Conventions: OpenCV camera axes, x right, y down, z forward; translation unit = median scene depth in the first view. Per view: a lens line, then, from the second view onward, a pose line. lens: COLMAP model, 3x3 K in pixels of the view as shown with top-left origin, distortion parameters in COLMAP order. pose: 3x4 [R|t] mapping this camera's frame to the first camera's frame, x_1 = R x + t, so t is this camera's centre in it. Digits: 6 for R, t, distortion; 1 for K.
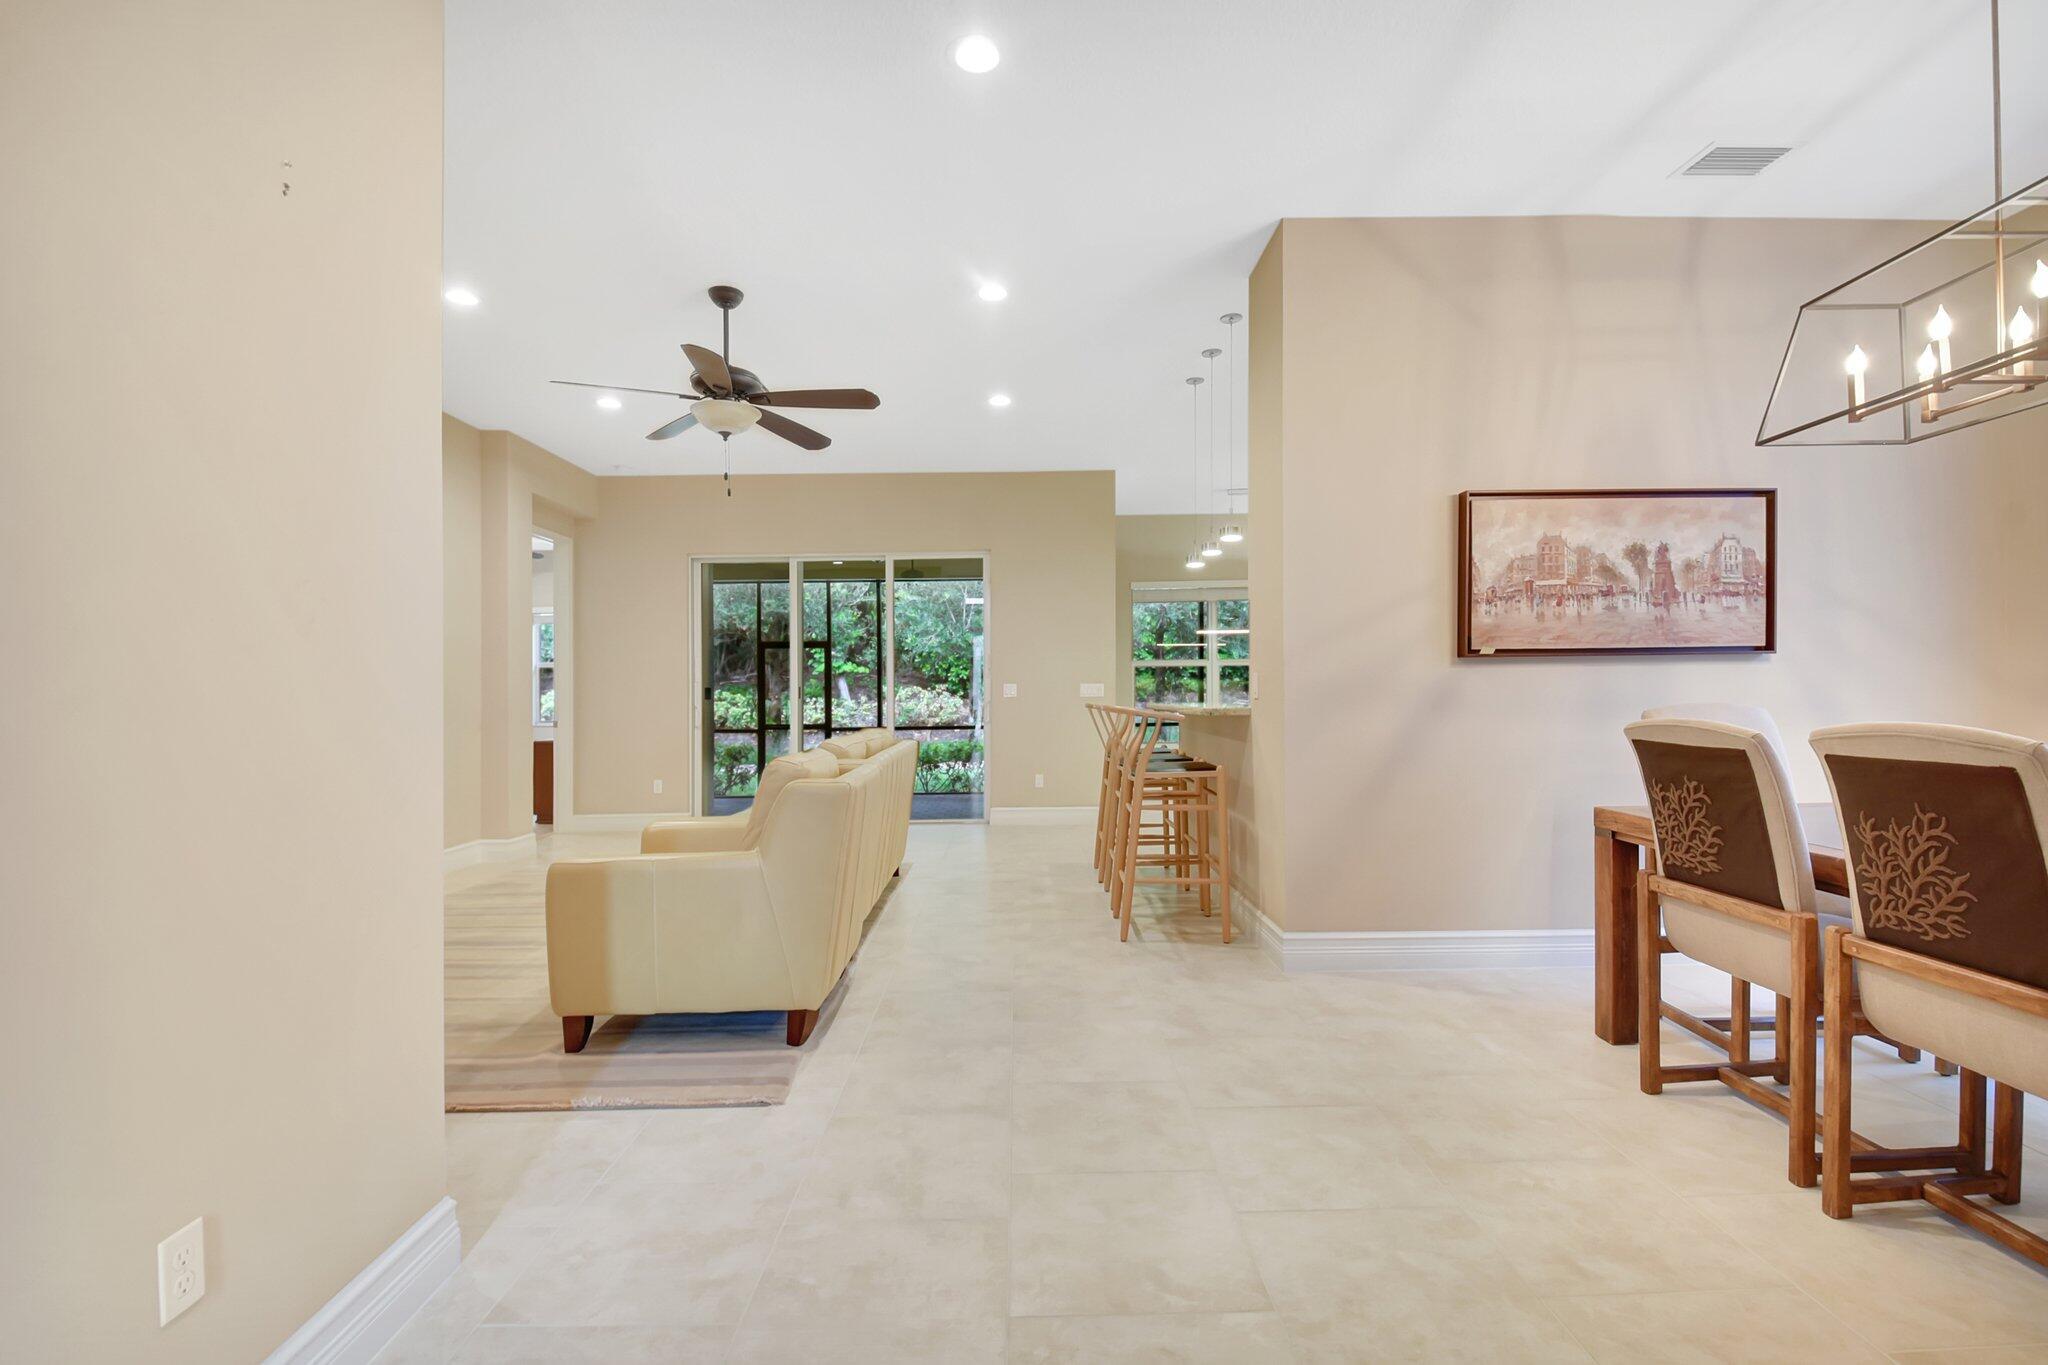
lens RADIAL K [[924.9, 0, 1030.3], [0, 924.9, 688.8], [0, 0, 1]] dist [0.001107, -0.013990]
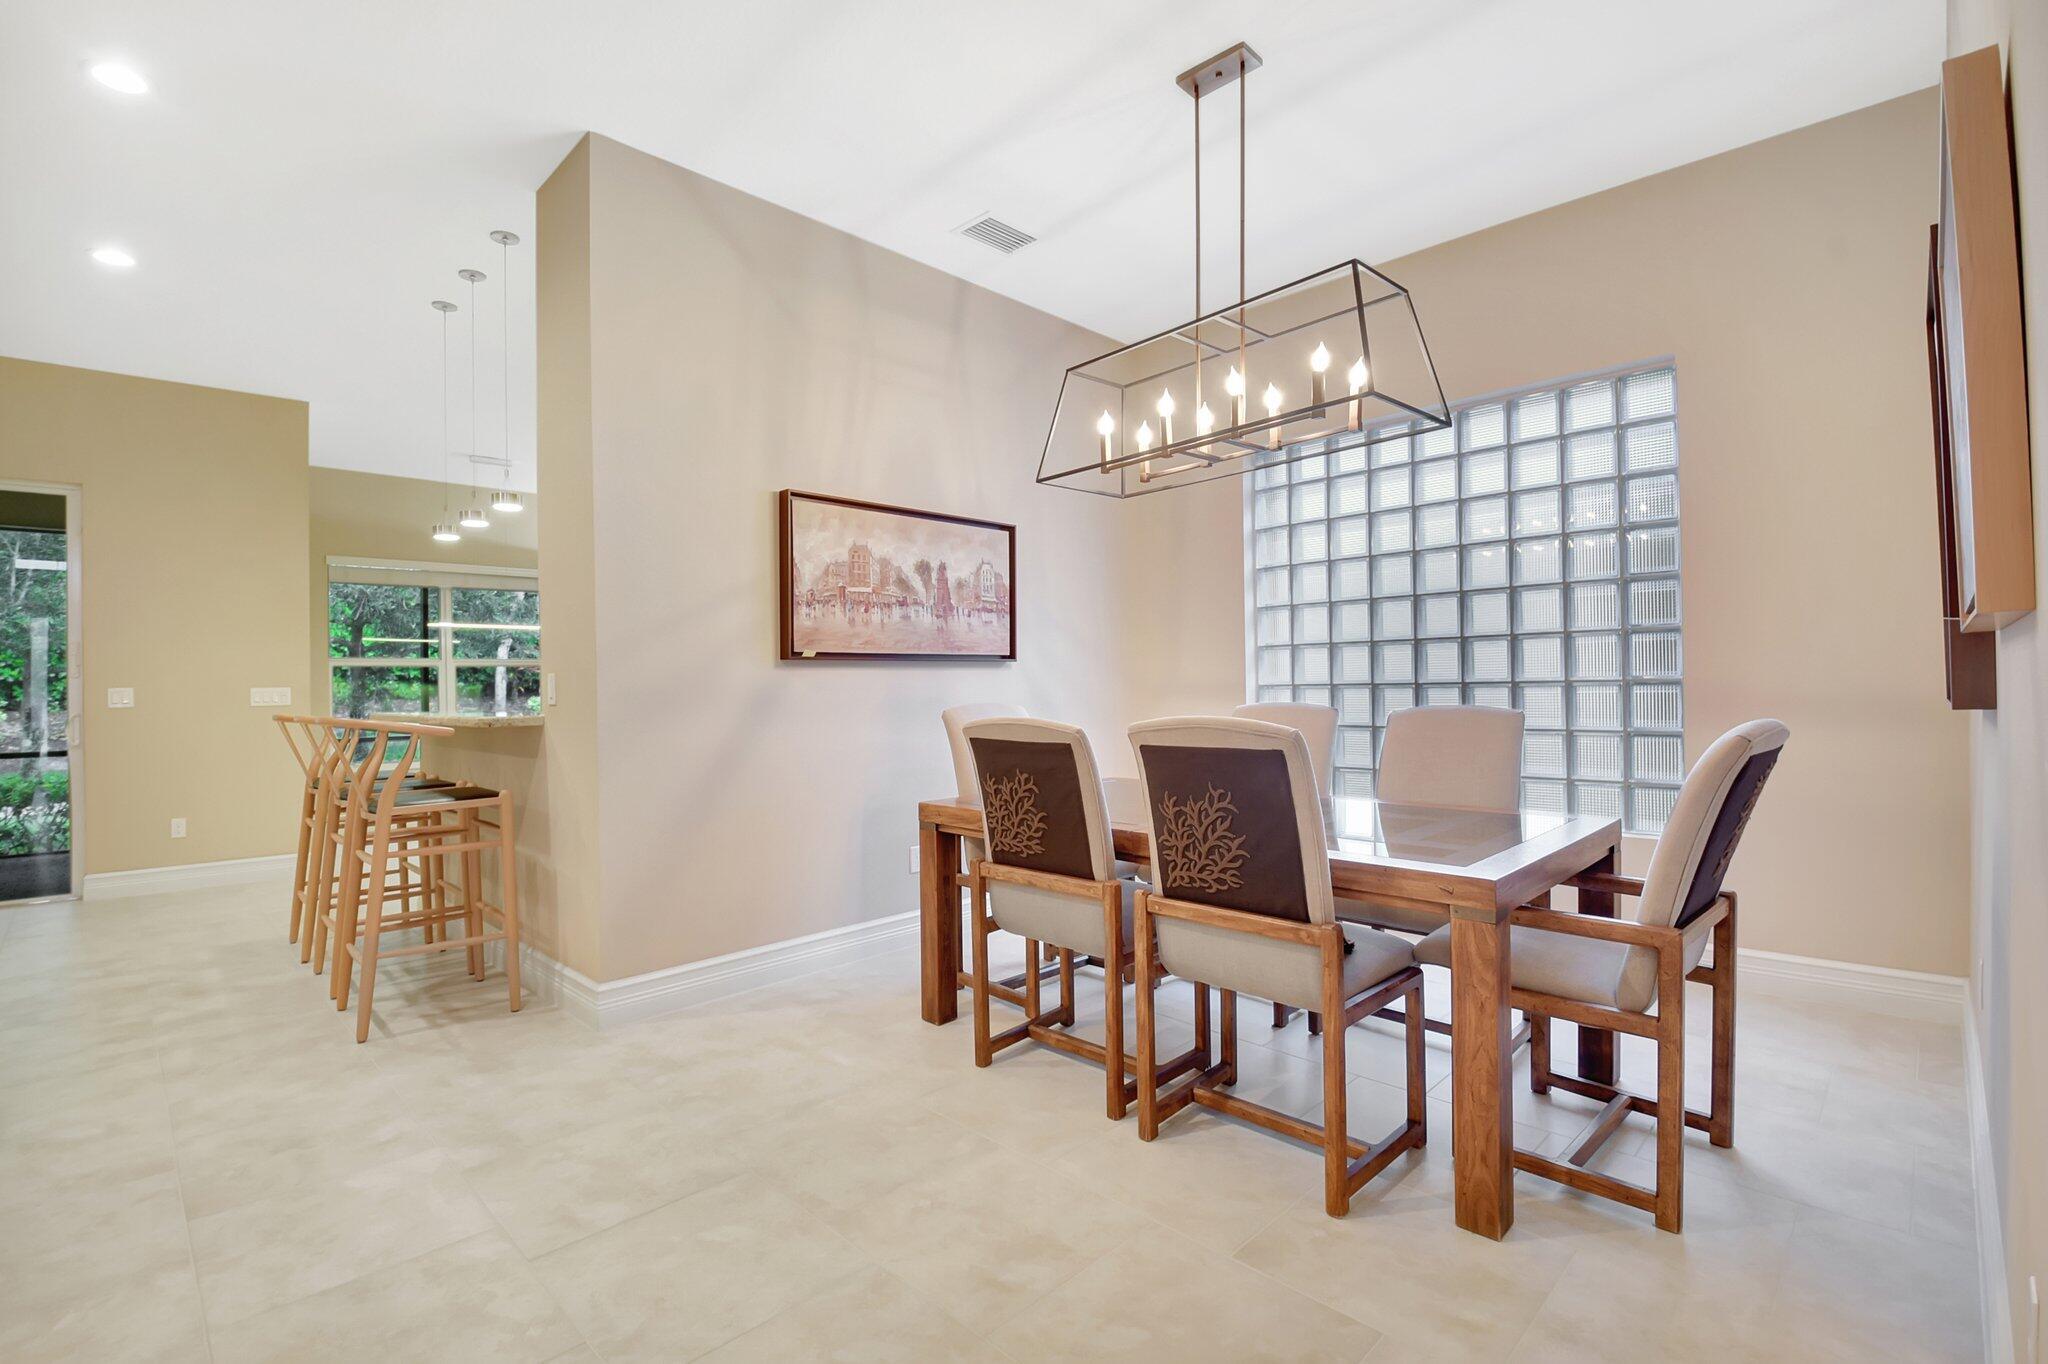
lens RADIAL K [[920.1, 0, 1002.3], [0, 920.1, 687.0], [0, 0, 1]] dist [0.029938, -0.031299]
pose [[0.722470, -0.000684, 0.691402, -0.039873], [0.005623, 0.999972, -0.004886, 0.000908], [-0.691379, 0.007418, 0.722454, 0.137000]]
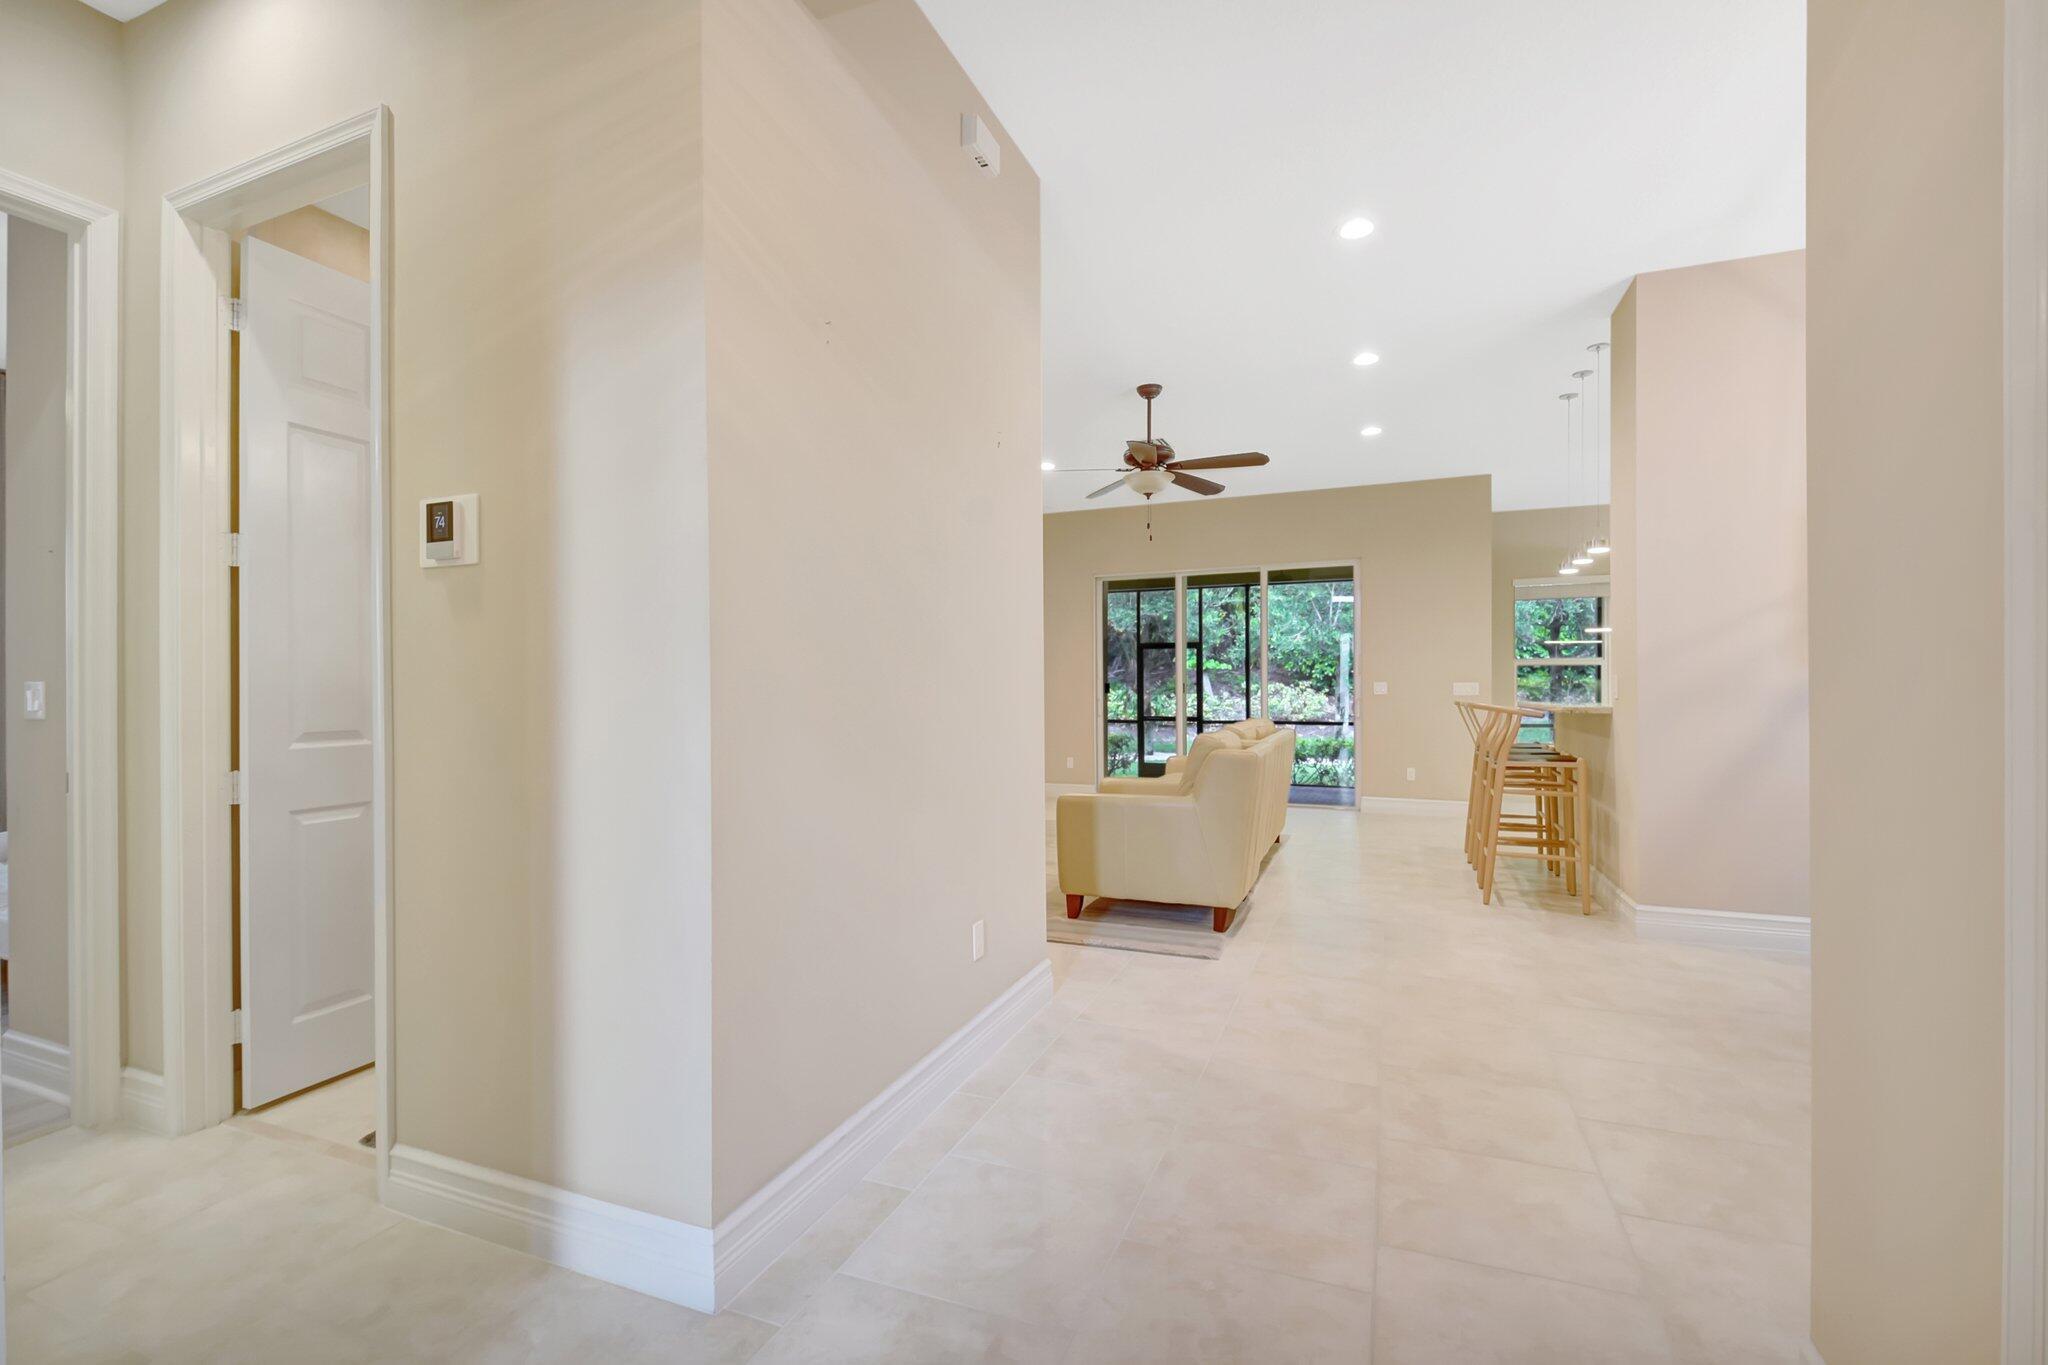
lens RADIAL K [[955.0, 0, 969.5], [0, 955.0, 659.2], [0, 0, 1]] dist [0.000222, -0.031714]
pose [[0.909856, -0.001527, -0.414922, 0.007524], [-0.009410, 0.999660, -0.024311, -0.001051], [0.414818, 0.026024, 0.909532, -0.396909]]
